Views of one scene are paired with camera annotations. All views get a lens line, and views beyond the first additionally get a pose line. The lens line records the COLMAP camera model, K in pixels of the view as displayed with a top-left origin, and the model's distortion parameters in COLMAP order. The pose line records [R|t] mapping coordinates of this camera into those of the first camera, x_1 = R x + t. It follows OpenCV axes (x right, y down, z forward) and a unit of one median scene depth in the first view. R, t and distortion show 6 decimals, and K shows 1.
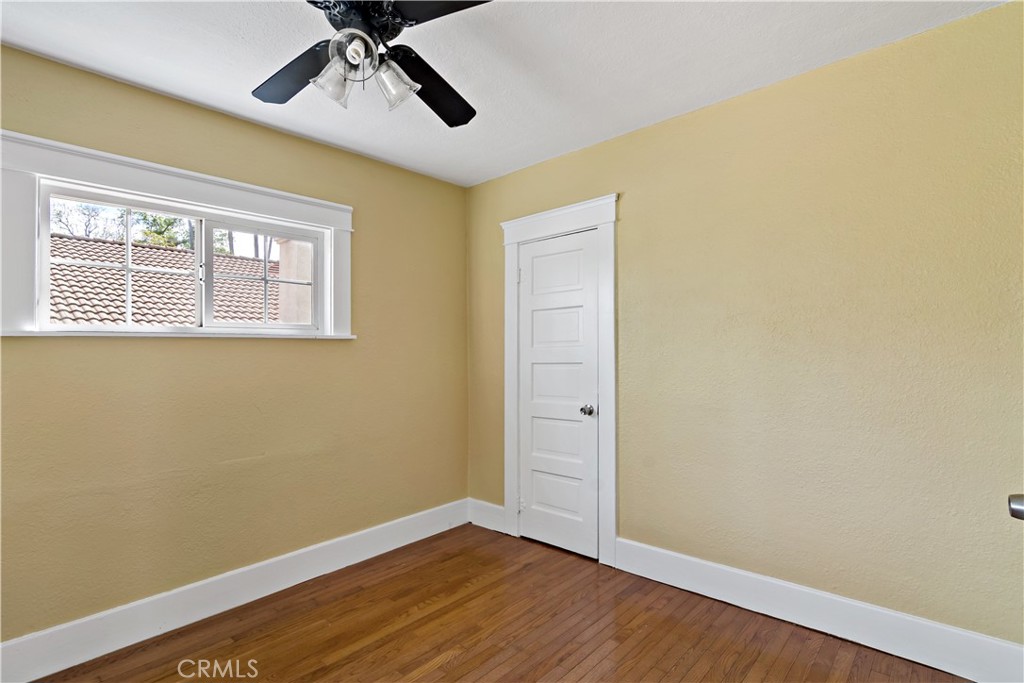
lens RADIAL K [[502.3, 0, 514.2], [0, 502.3, 350.0], [0, 0, 1]] dist [-0.000862, 0.000073]
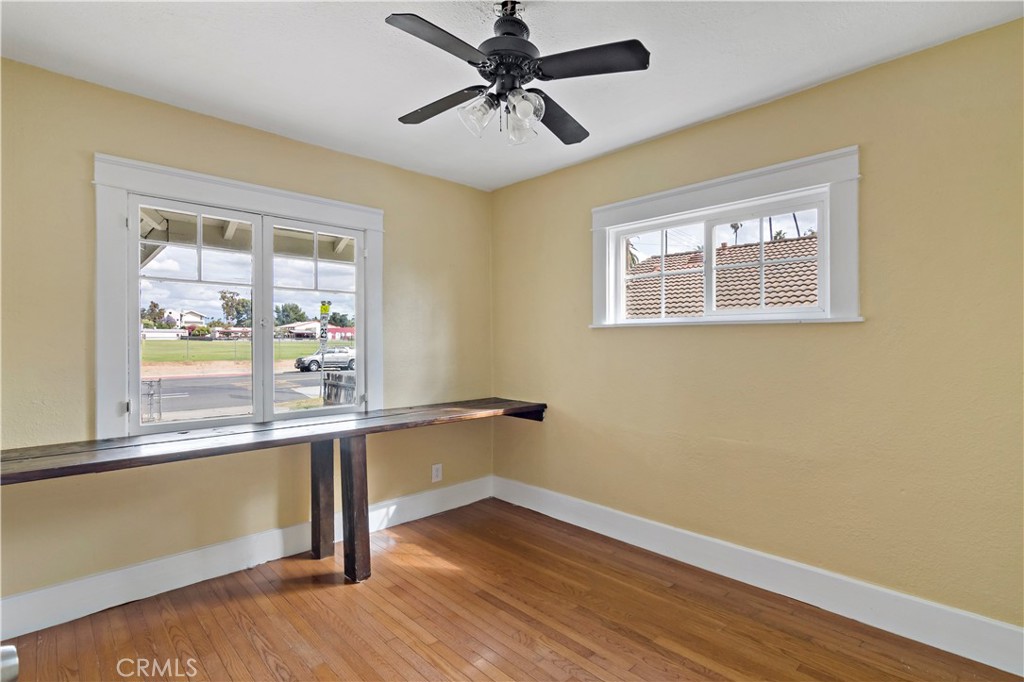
lens RADIAL K [[499.0, 0, 512.0], [0, 499.0, 341.0], [0, 0, 1]] dist [0.001665, 0.000350]
pose [[-0.064150, 0.019365, -0.997752, 0.526244], [-0.001800, 0.999808, 0.019521, -0.008180], [0.997939, 0.003048, -0.064103, 0.616334]]
